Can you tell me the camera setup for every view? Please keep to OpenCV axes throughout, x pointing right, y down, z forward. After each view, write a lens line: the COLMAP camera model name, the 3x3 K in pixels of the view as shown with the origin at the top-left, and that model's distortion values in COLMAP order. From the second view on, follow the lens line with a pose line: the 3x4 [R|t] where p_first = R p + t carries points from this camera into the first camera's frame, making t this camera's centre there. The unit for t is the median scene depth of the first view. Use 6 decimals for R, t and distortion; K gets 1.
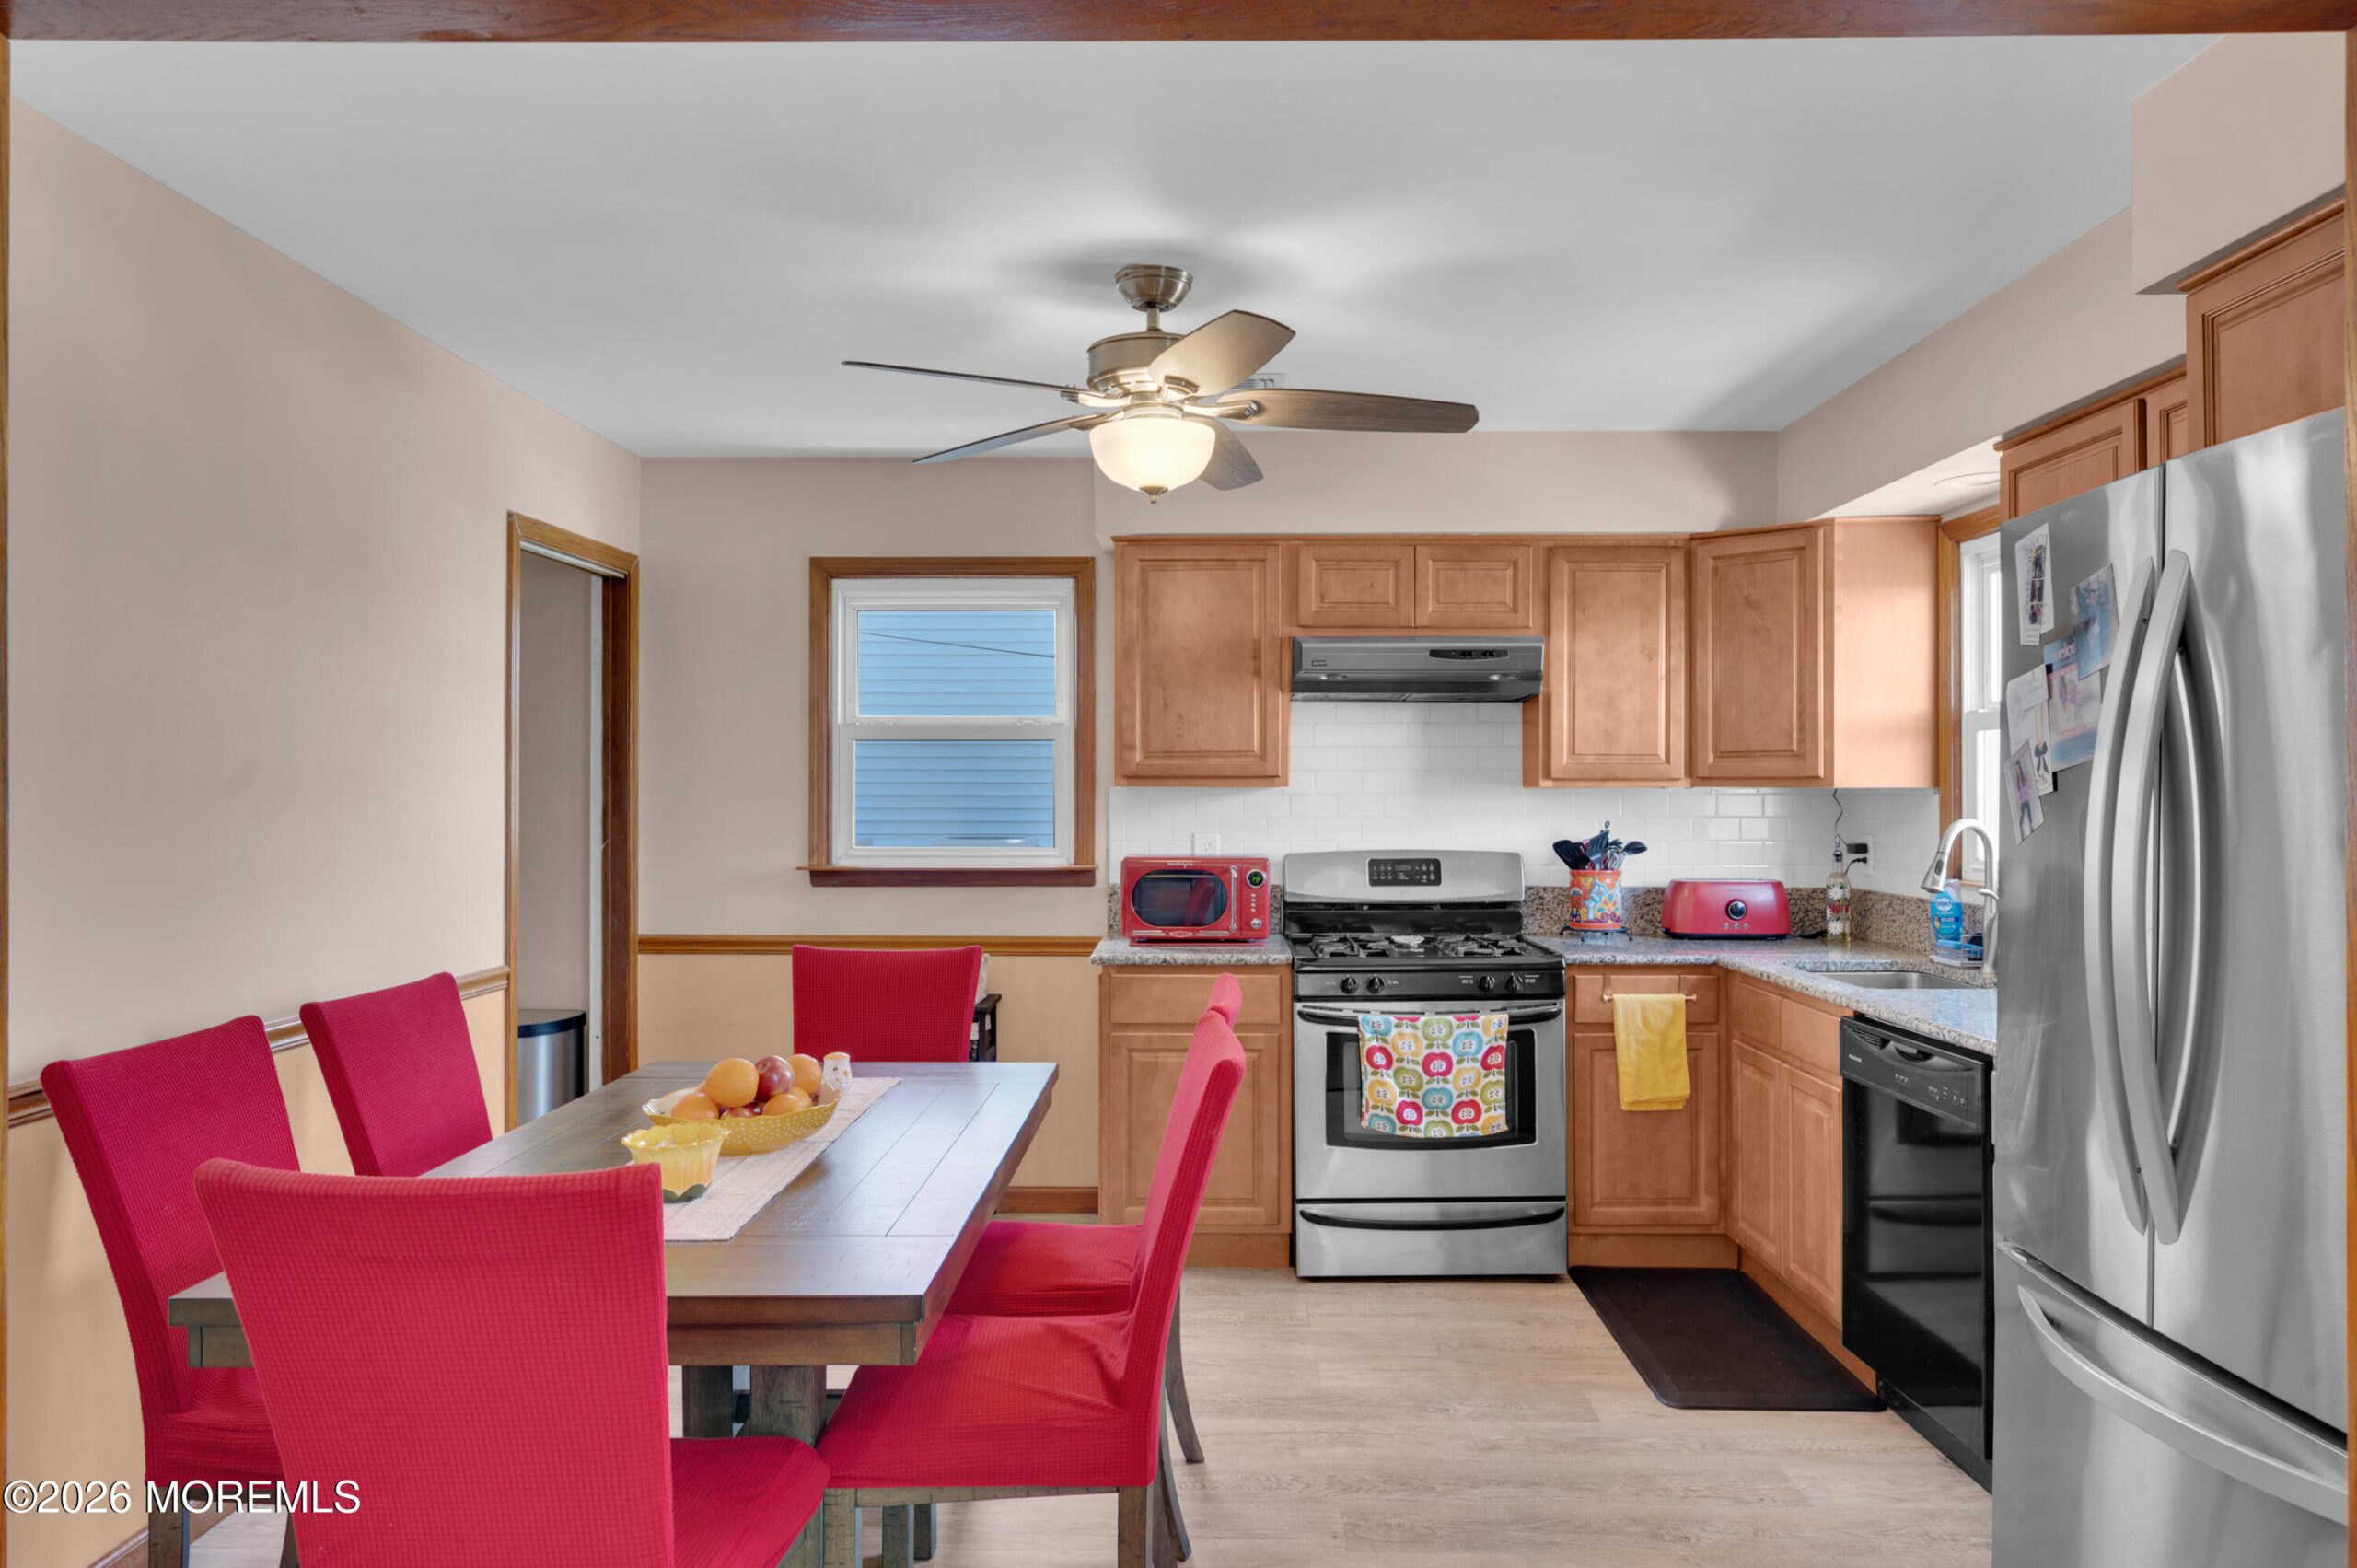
lens RADIAL K [[1501.2, 0, 1214.2], [0, 1501.2, 792.2], [0, 0, 1]] dist [-0.001772, 0.000431]
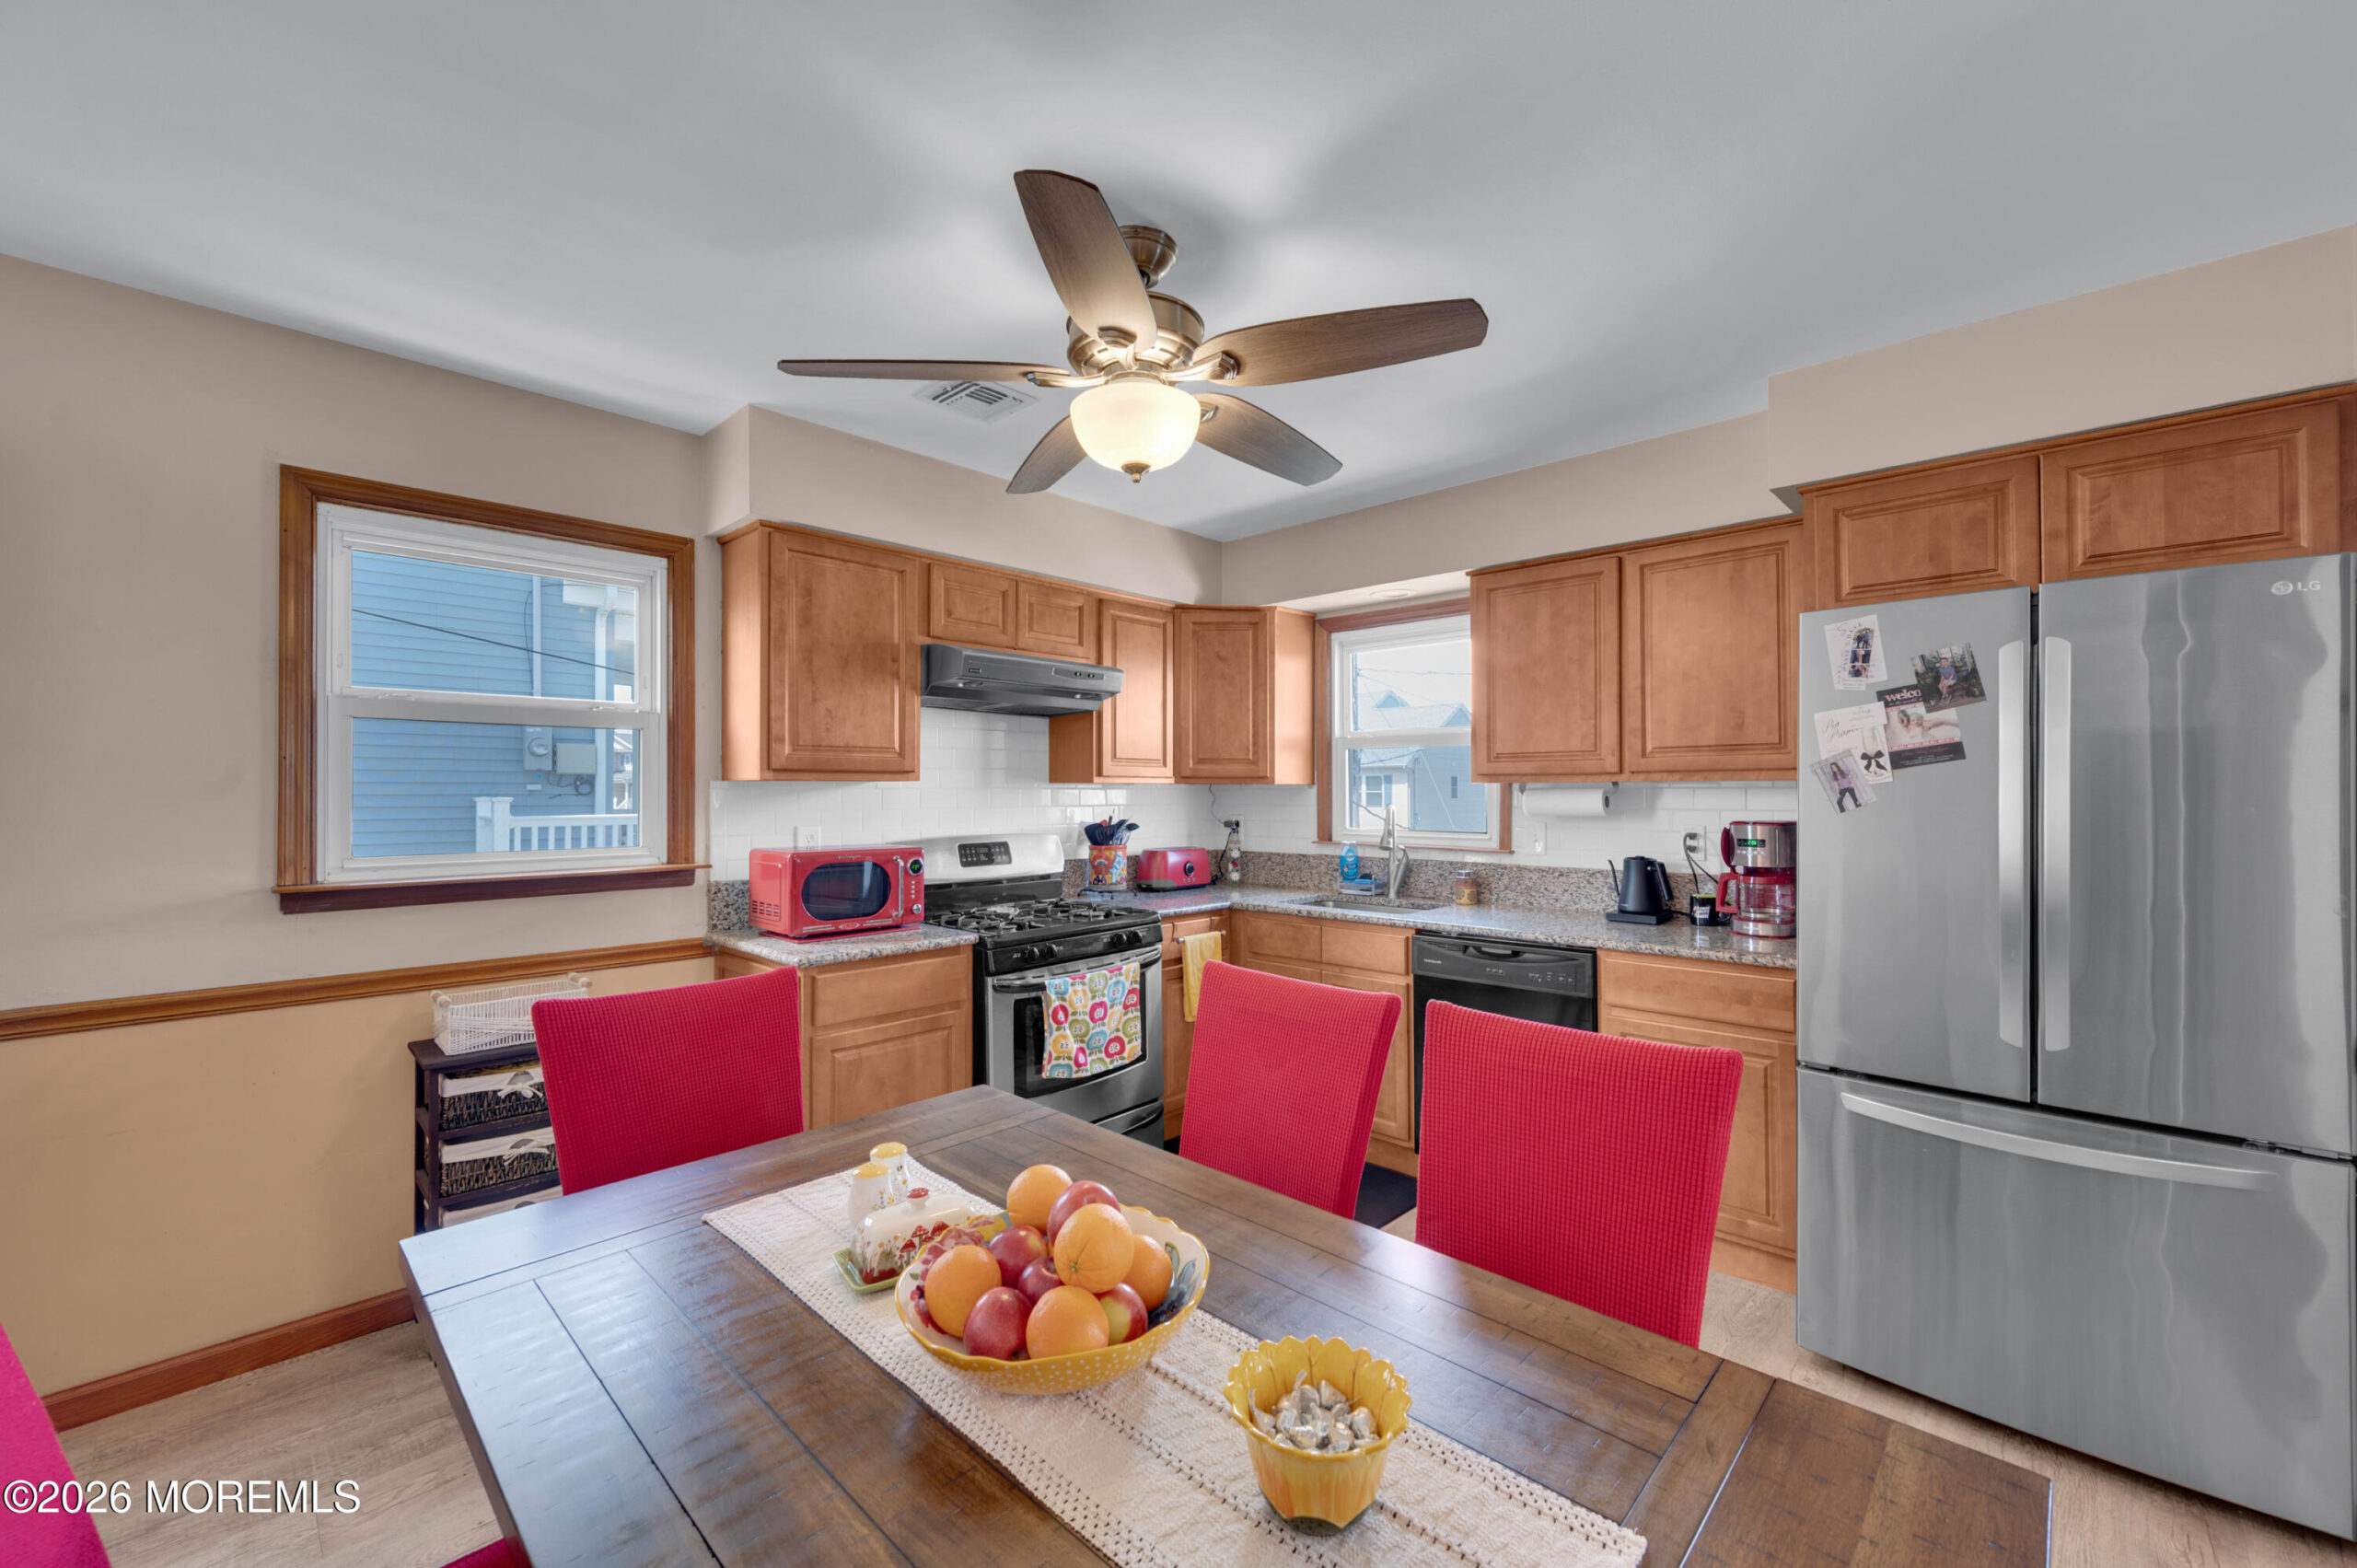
lens RADIAL K [[930.9, 0, 1185.9], [0, 930.9, 787.0], [0, 0, 1]] dist [-0.000092, -0.000088]
pose [[0.689432, 0.002201, 0.724347, -0.320627], [0.001642, 0.999988, -0.004602, 0.004070], [-0.724349, 0.004362, 0.689420, 0.402874]]
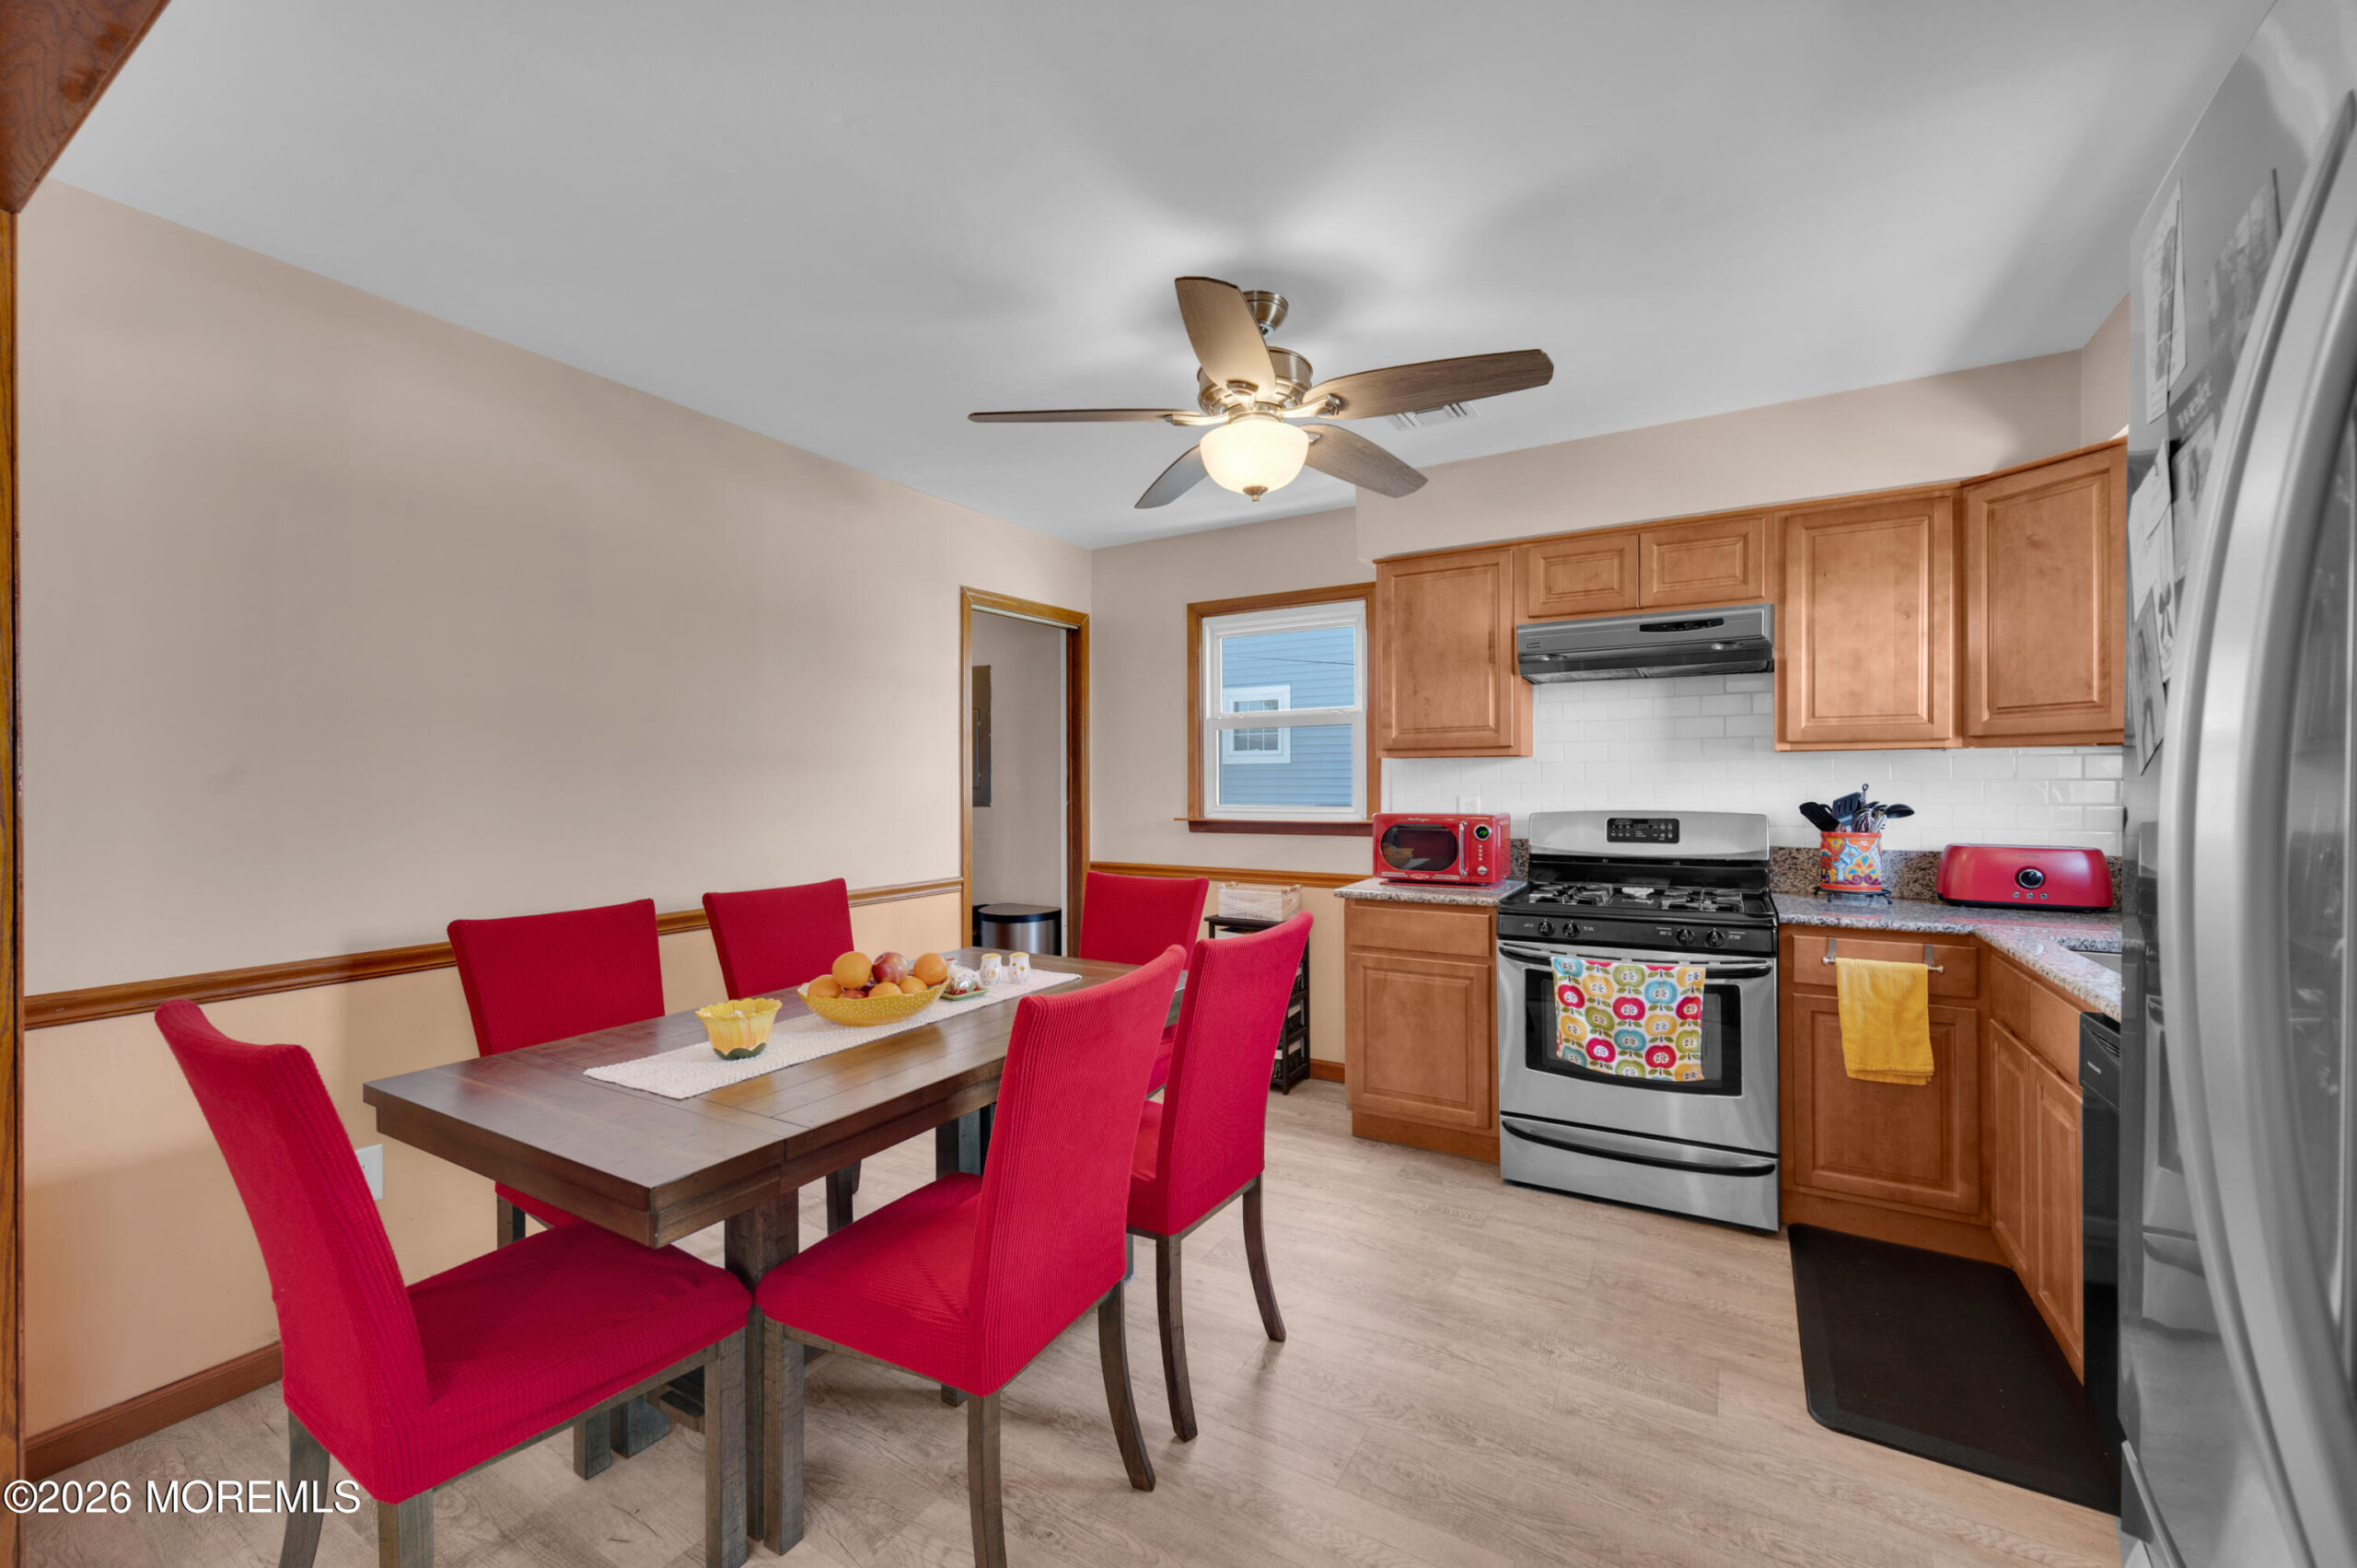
lens RADIAL K [[930.9, 0, 1185.9], [0, 930.9, 787.0], [0, 0, 1]] dist [-0.000092, -0.000088]
pose [[0.863390, -0.002964, -0.504528, 0.196590], [0.005311, 0.999981, 0.003215, 0.018161], [0.504509, -0.005455, 0.863389, 0.248897]]
